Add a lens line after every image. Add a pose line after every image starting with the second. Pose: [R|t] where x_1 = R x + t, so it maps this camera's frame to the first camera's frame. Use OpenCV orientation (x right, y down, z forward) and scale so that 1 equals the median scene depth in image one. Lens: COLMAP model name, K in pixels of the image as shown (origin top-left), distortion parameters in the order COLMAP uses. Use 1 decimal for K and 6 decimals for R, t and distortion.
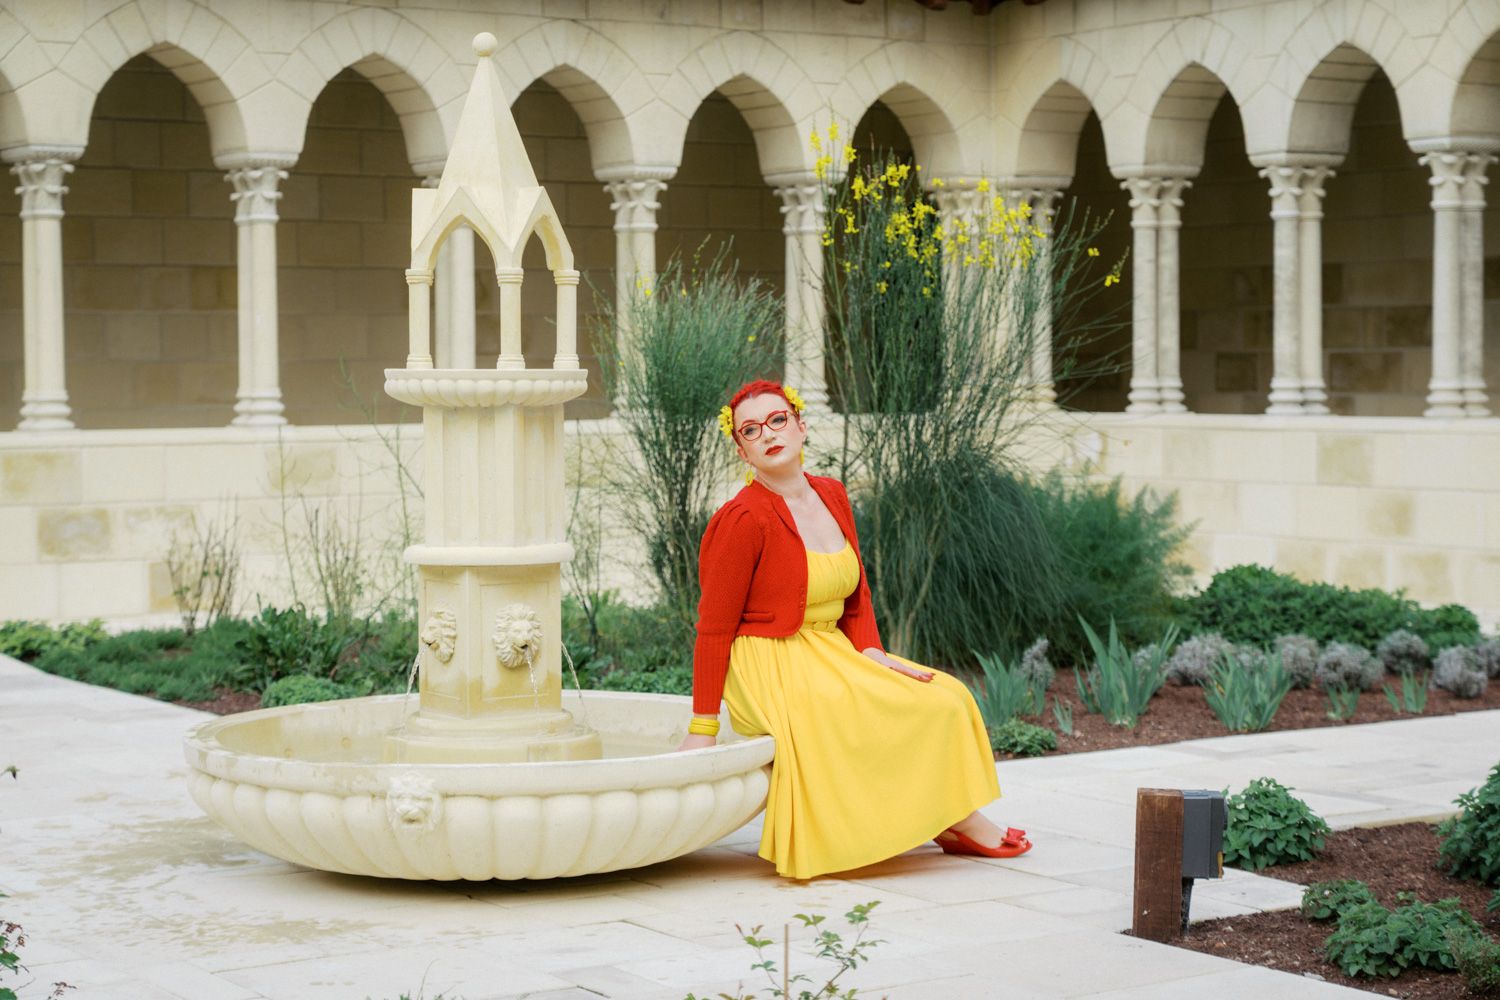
lens RADIAL K [[3222.8, 0, 737.1], [0, 3222.8, 502.9], [0, 0, 1]] dist [0.012034, 0.000000]
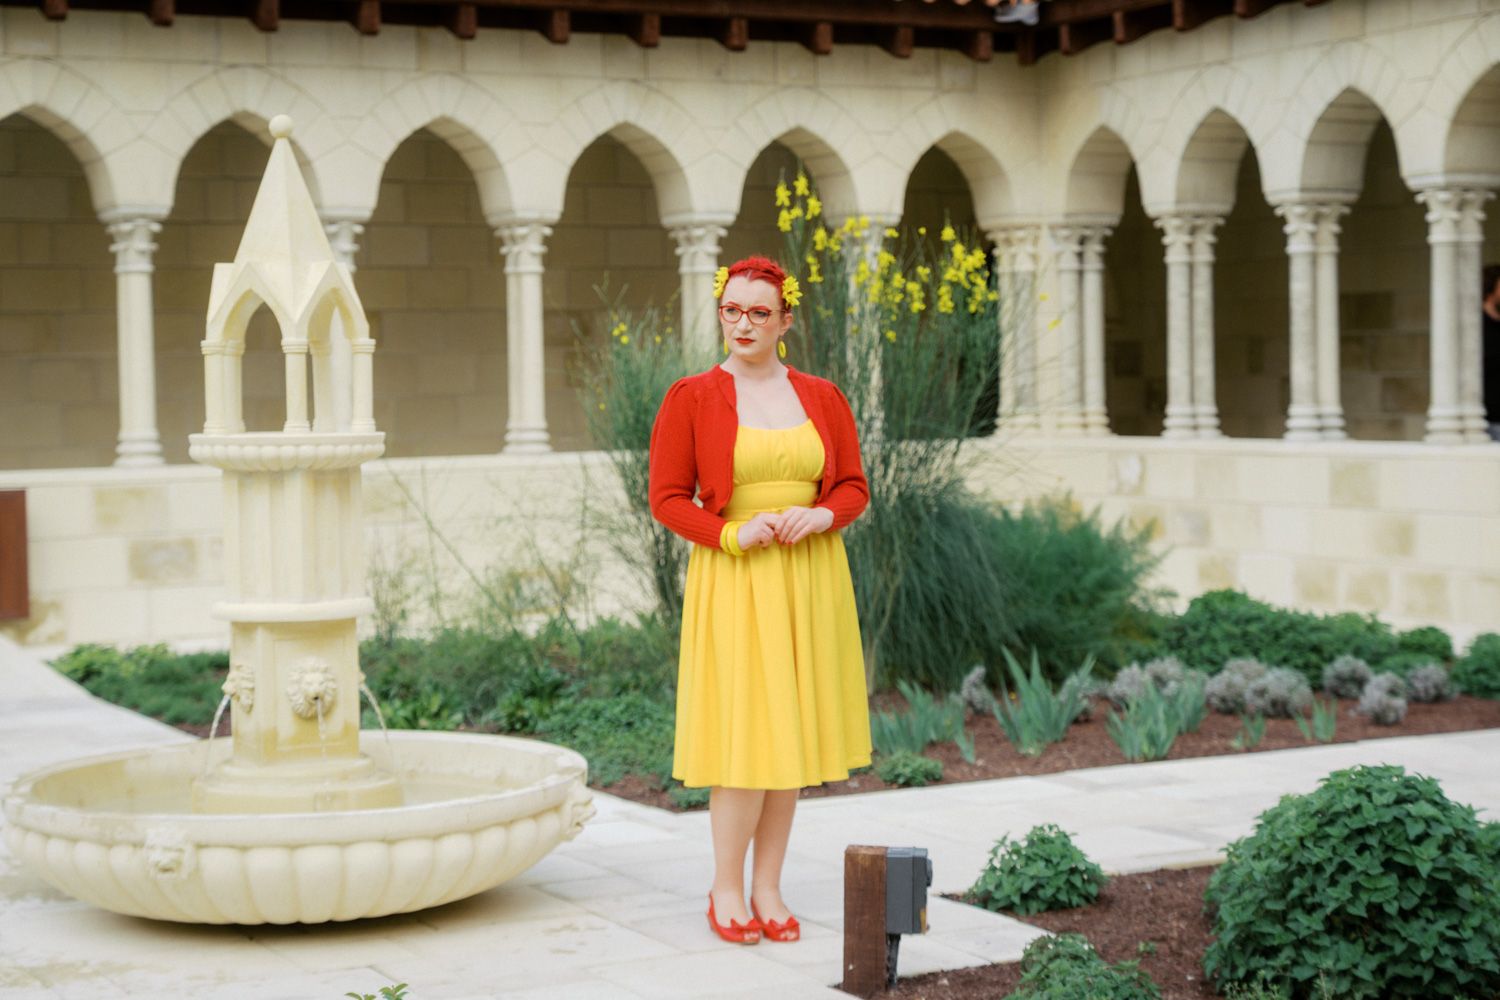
lens RADIAL K [[2893.5, 0, 760.2], [0, 2893.5, 493.9], [0, 0, 1]] dist [-0.002417, 0.000000]
pose [[0.993854, -0.006568, -0.110506, 0.117383], [0.006682, 0.999977, 0.000662, -0.013952], [0.110499, -0.001396, 0.993875, 0.050041]]
